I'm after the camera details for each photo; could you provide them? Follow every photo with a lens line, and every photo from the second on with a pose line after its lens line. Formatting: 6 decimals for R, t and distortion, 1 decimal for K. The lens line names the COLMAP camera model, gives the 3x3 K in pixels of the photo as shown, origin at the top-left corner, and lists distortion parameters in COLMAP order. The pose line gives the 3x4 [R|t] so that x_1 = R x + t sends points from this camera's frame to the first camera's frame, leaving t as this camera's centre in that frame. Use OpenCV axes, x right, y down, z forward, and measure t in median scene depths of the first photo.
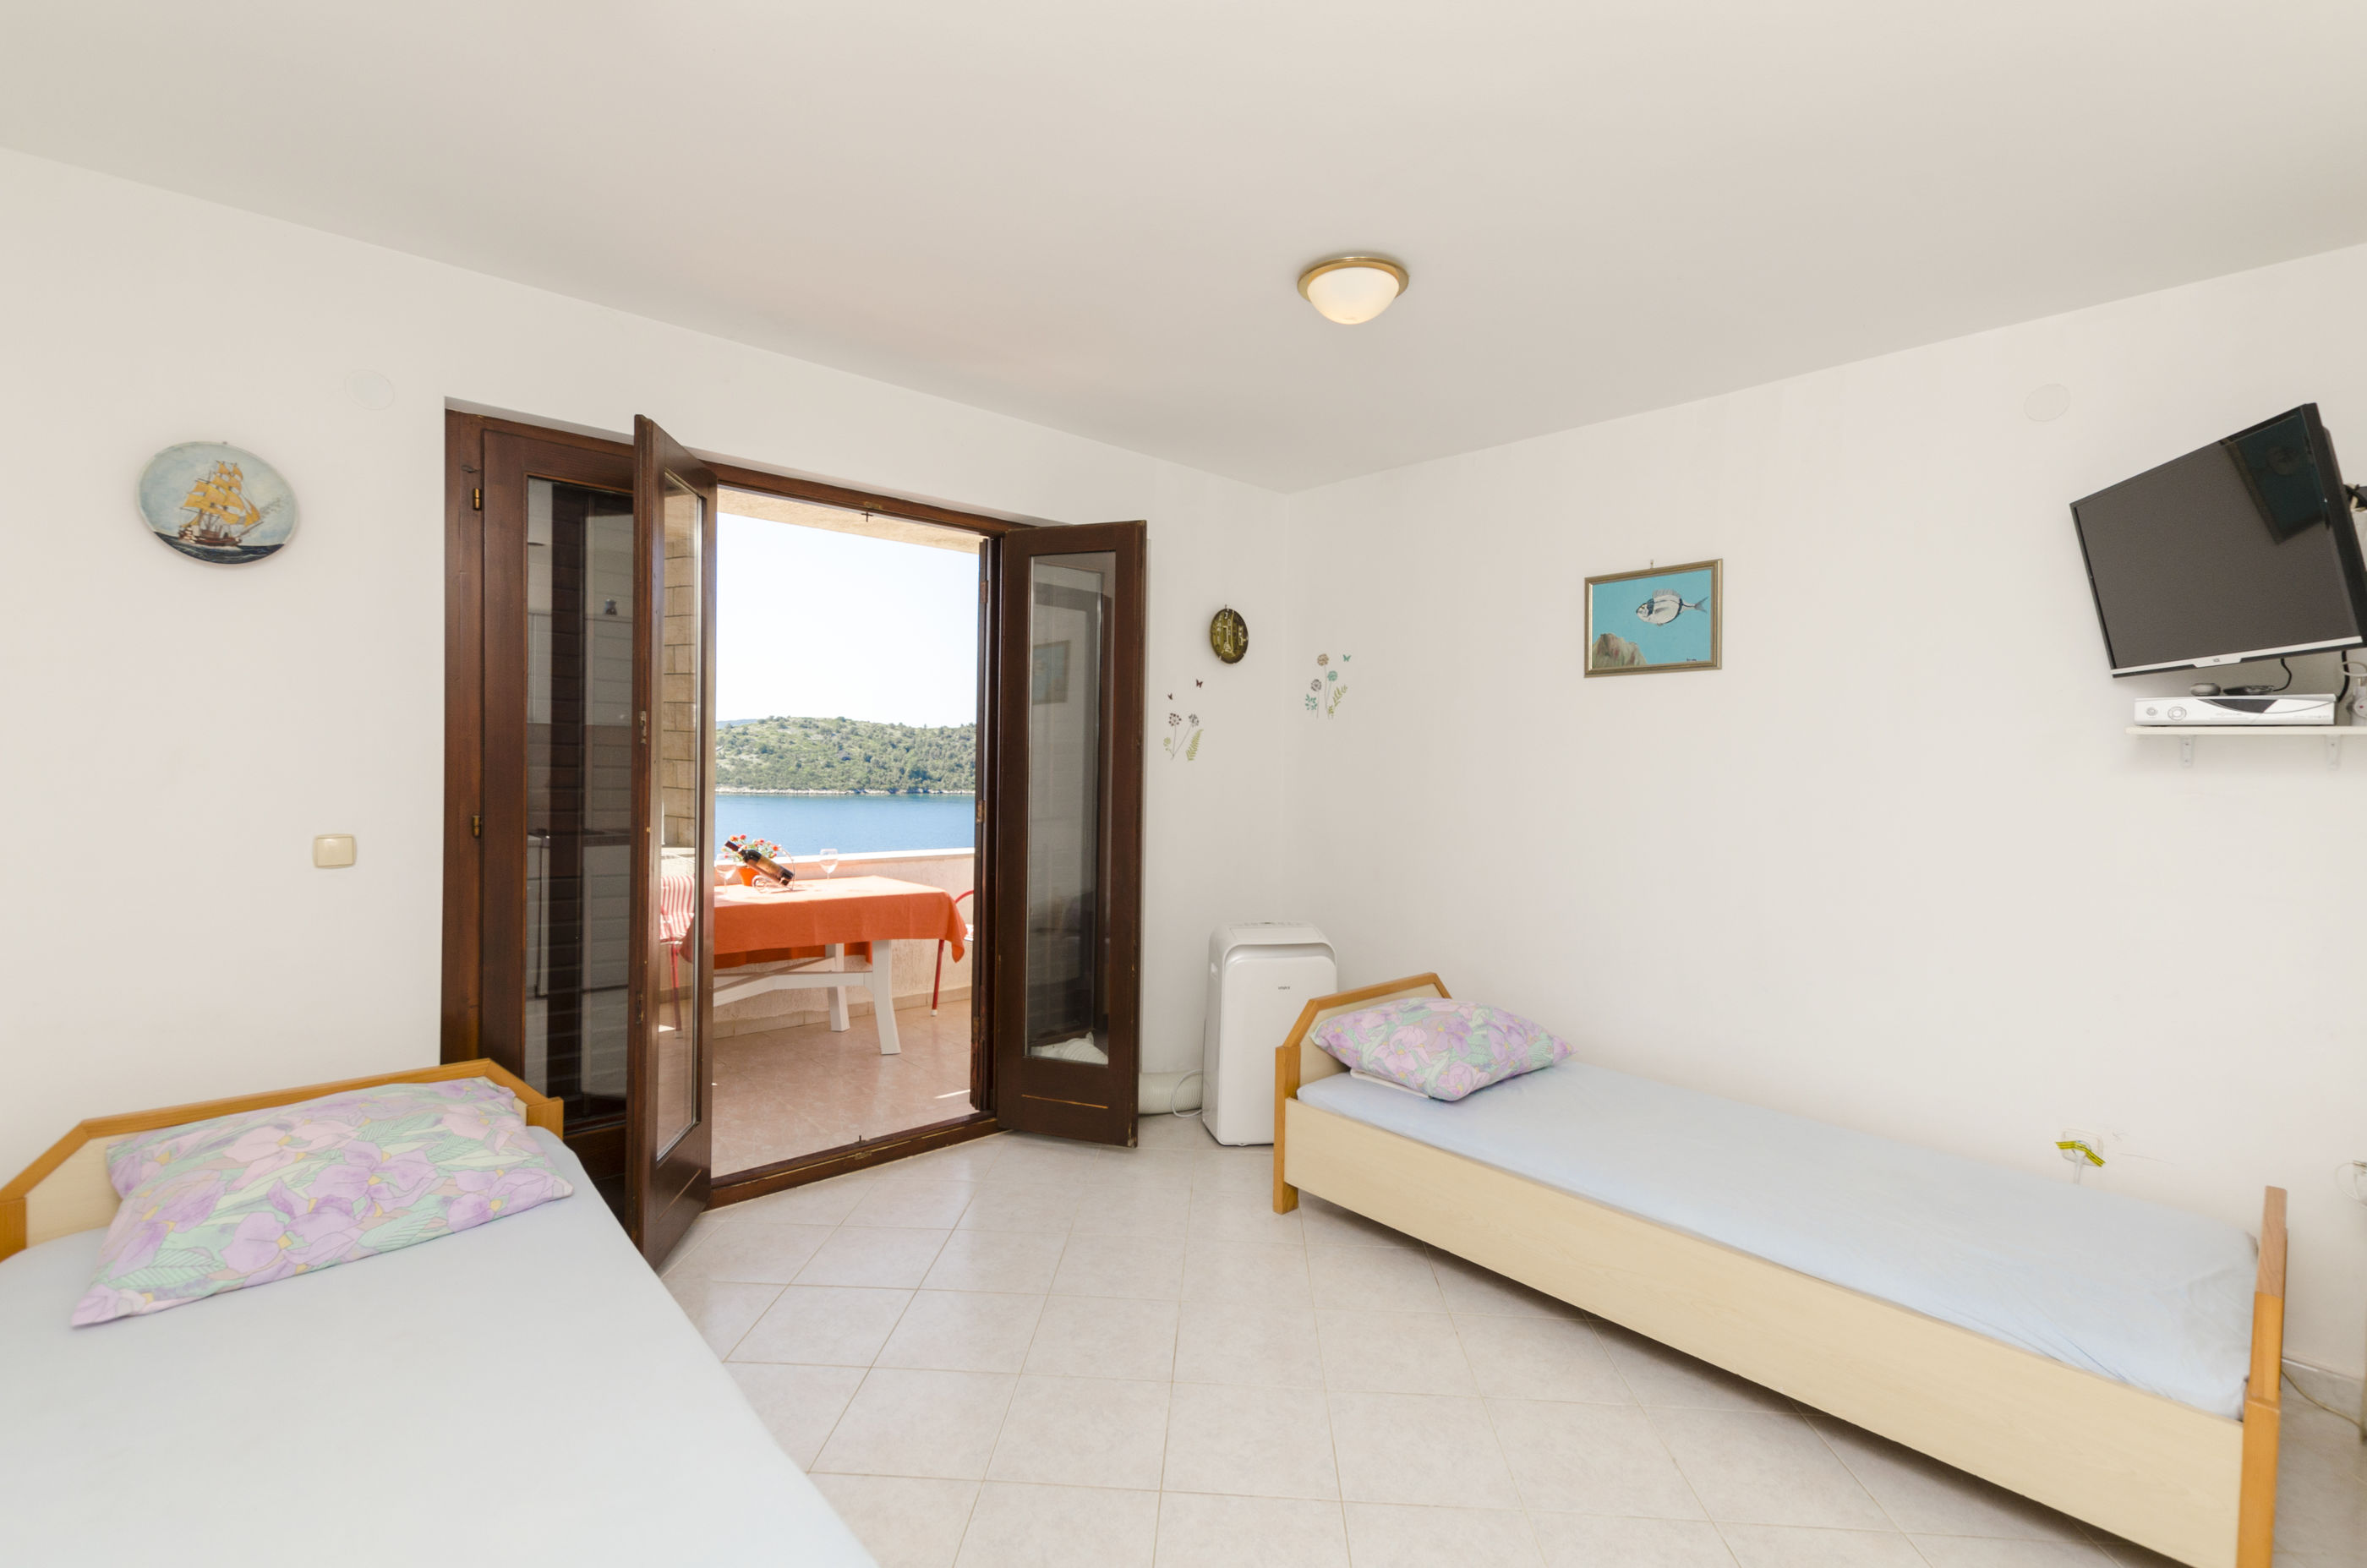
lens RADIAL K [[1020.8, 0, 1189.1], [0, 1020.8, 771.8], [0, 0, 1]] dist [0.001421, -0.001700]
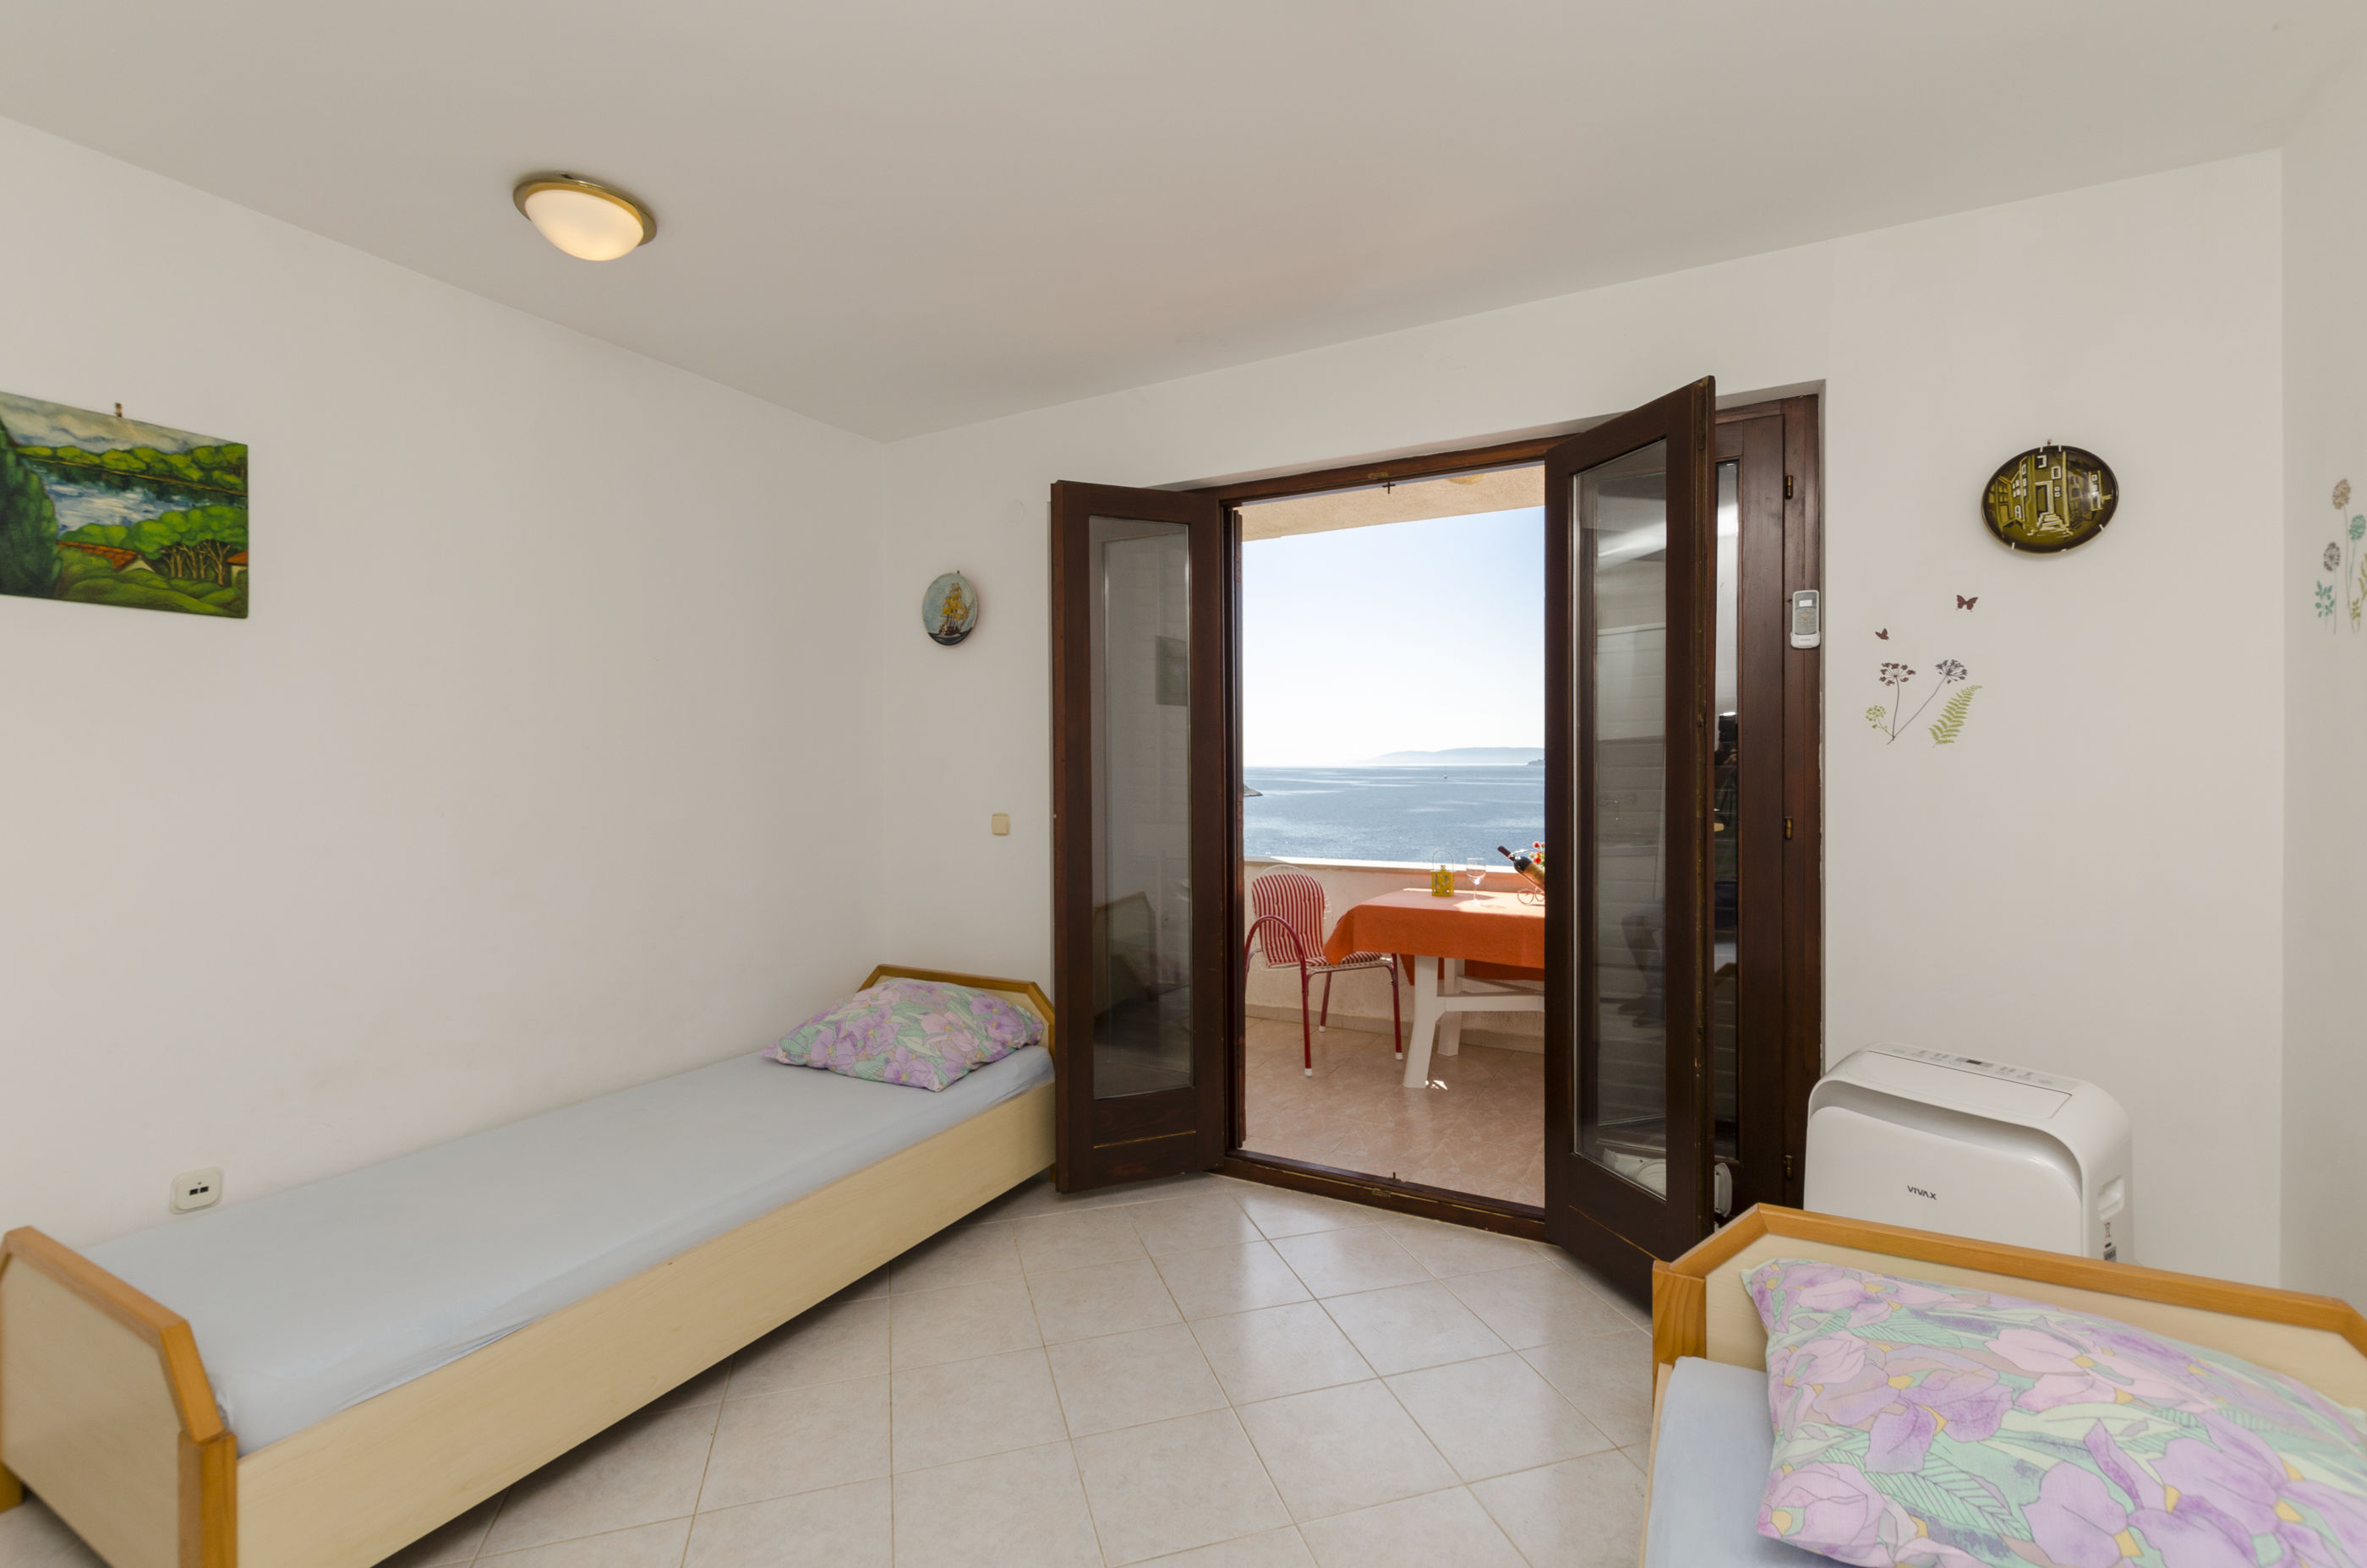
lens RADIAL K [[1020.8, 0, 1199.9], [0, 1020.8, 775.9], [0, 0, 1]] dist [0.001421, -0.001700]
pose [[0.341864, -0.009647, -0.939700, 0.410872], [0.001204, 0.999951, -0.009828, 0.011920], [0.939749, 0.002228, 0.341859, 0.461339]]
